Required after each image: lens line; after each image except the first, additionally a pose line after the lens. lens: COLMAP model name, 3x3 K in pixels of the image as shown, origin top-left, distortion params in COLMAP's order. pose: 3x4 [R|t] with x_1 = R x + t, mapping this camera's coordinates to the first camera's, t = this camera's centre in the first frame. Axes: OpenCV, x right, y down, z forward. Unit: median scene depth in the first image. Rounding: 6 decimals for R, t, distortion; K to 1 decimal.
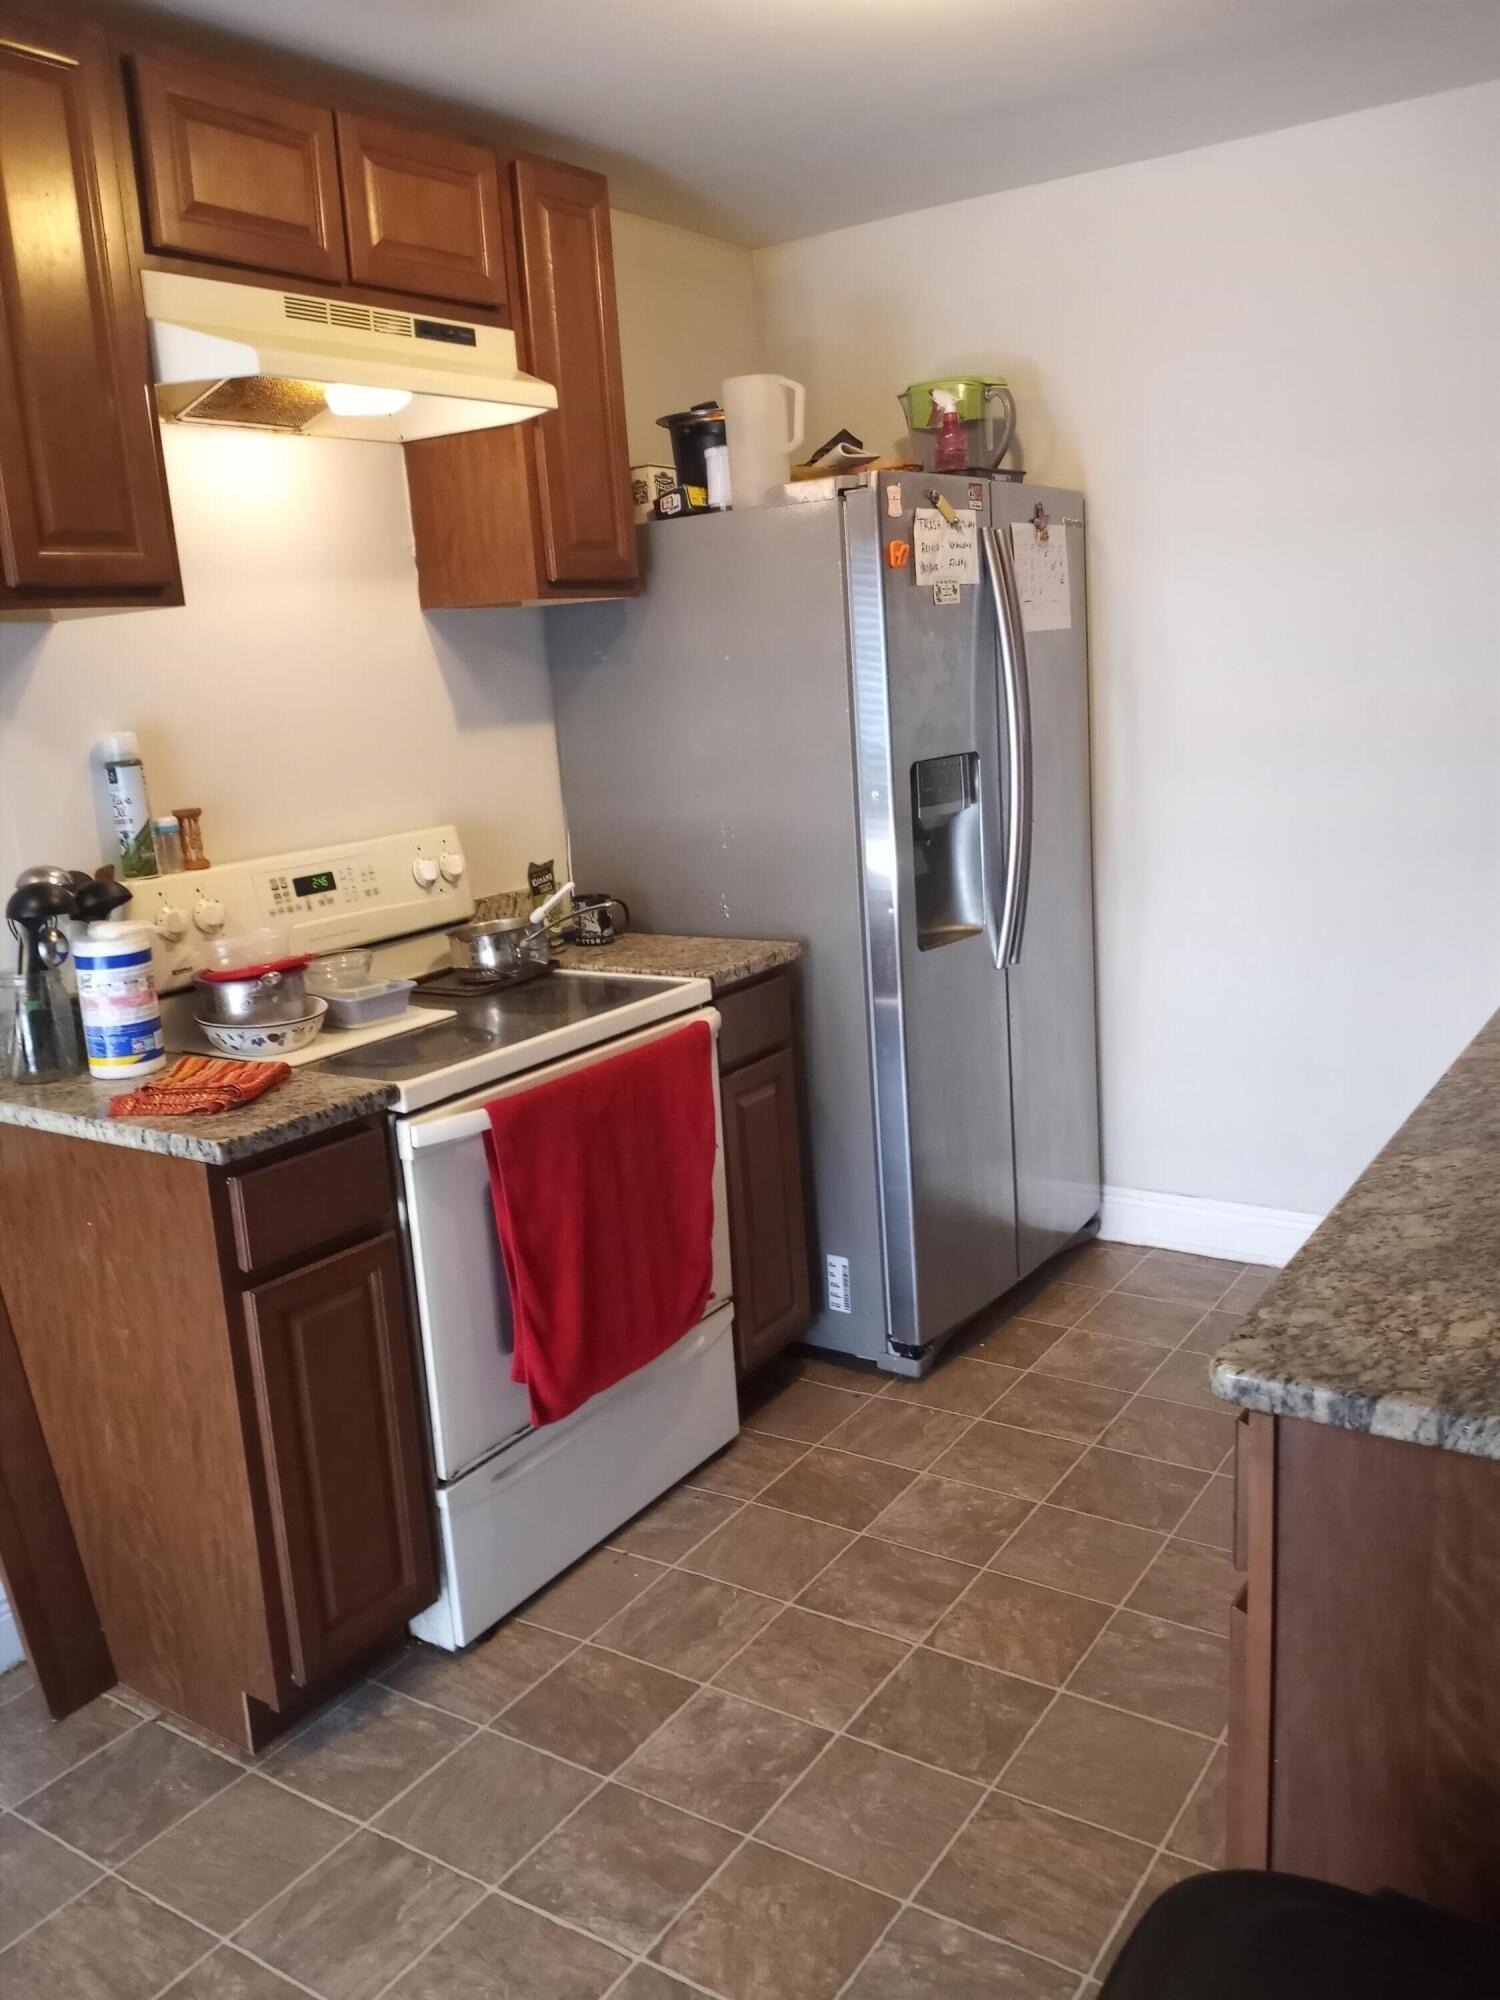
lens RADIAL K [[1629.8, 0, 750.0], [0, 1629.8, 1000.0], [0, 0, 1]] dist [0.064655, -0.073472]
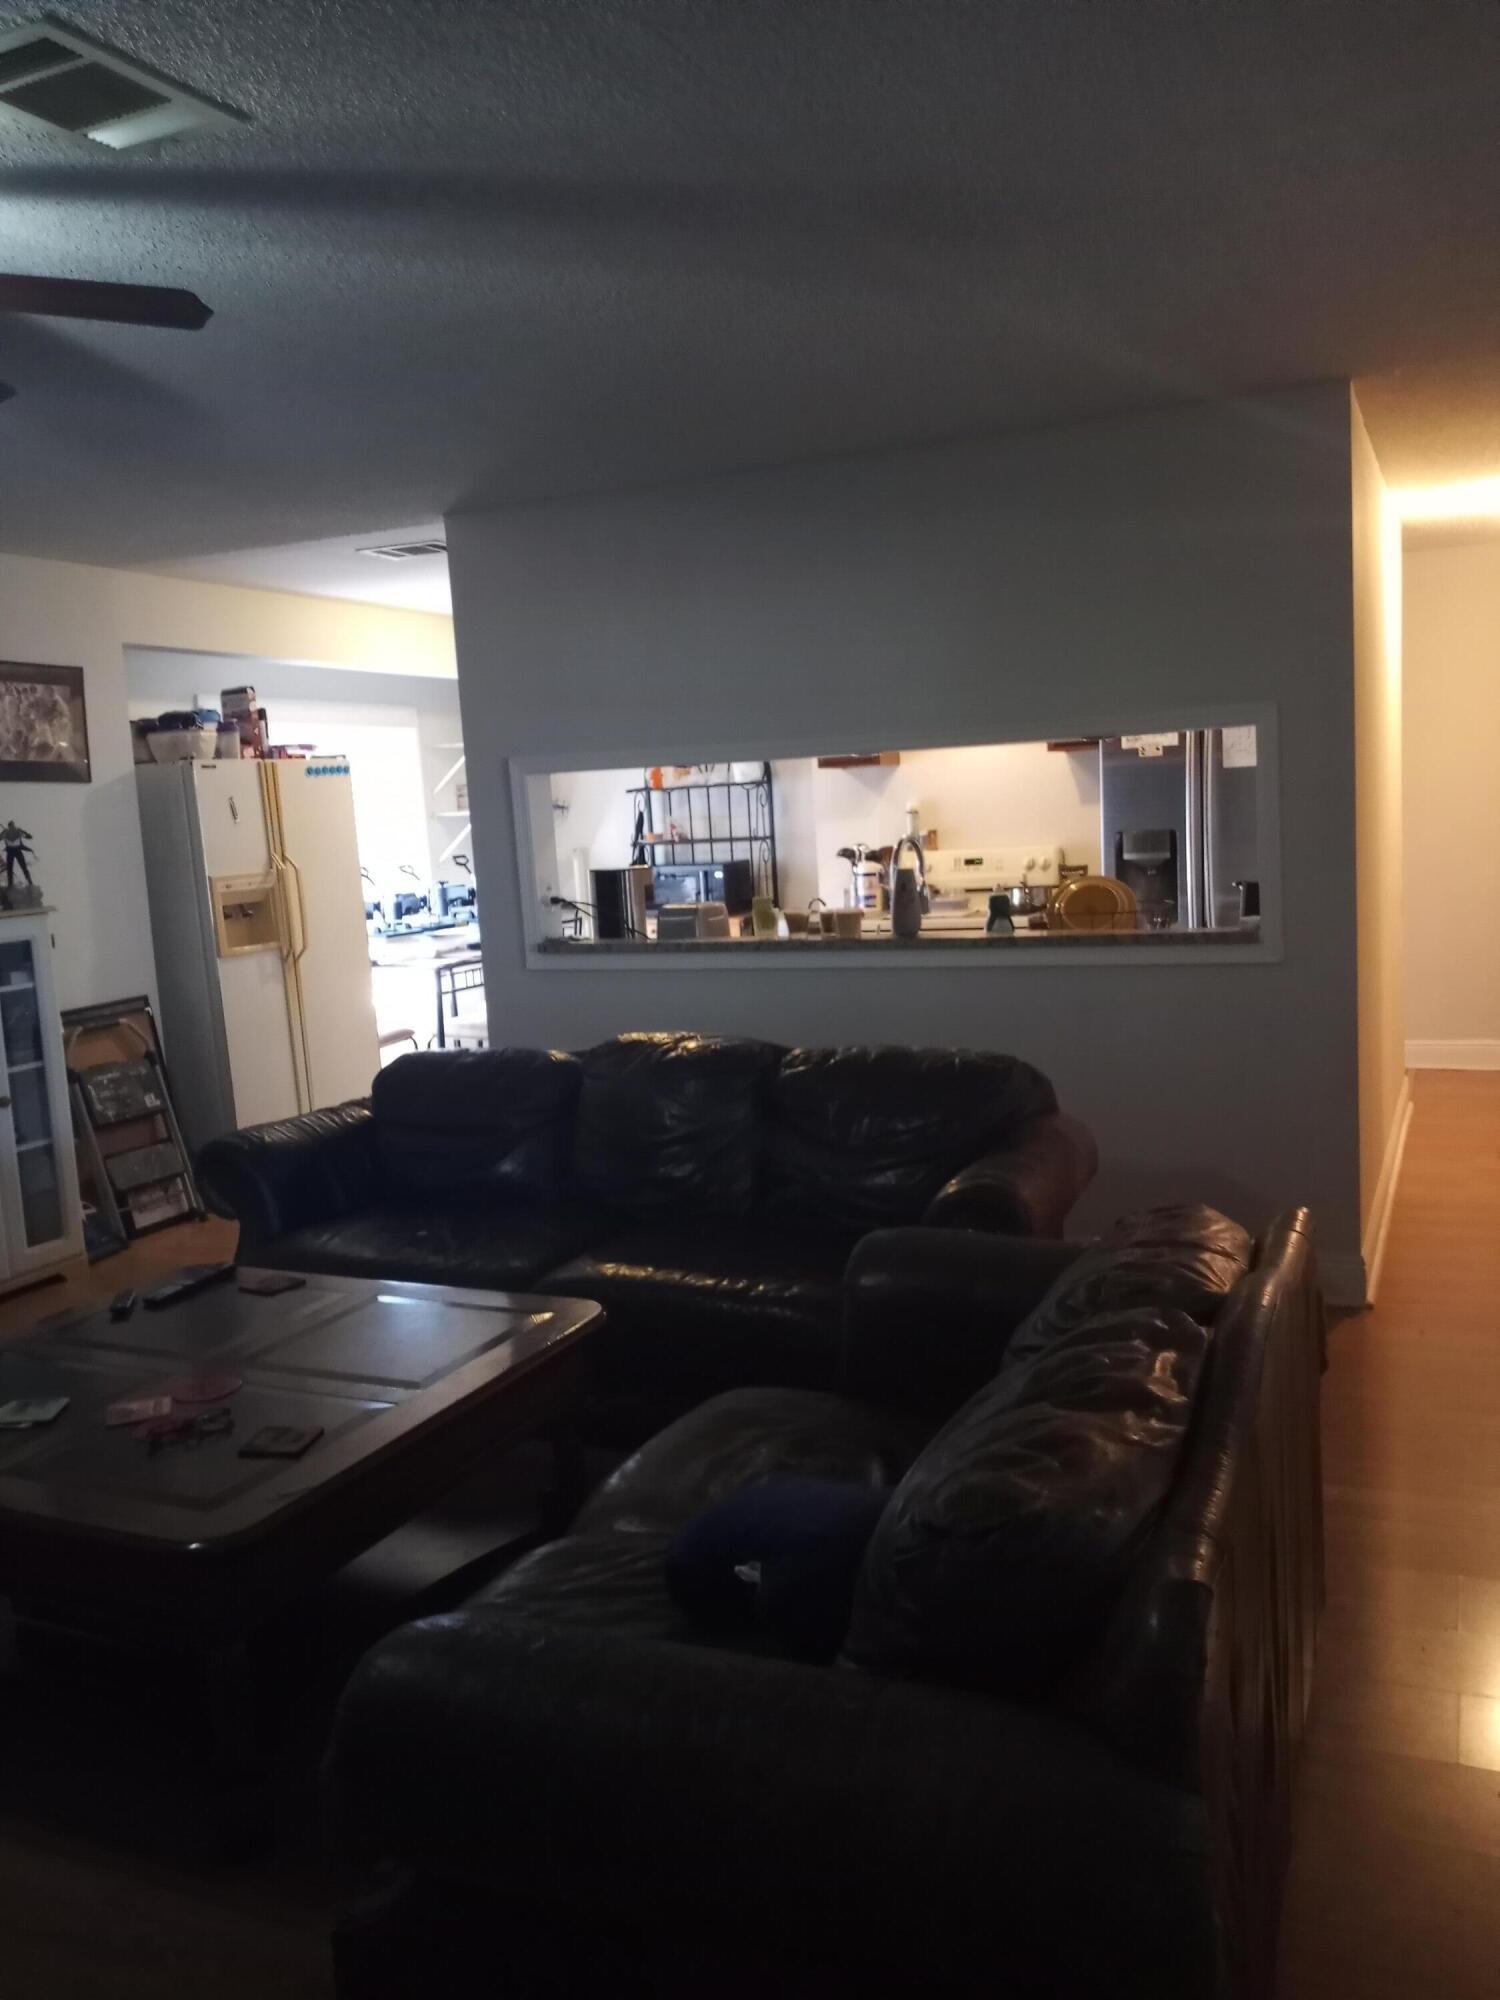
lens RADIAL K [[1629.8, 0, 750.0], [0, 1629.8, 1000.0], [0, 0, 1]] dist [0.064655, -0.073472]
pose [[0.171570, 0.169500, -0.970481, 2.255220], [-0.162181, 0.976508, 0.141881, -0.168243], [0.971731, 0.133051, 0.195029, 0.174181]]
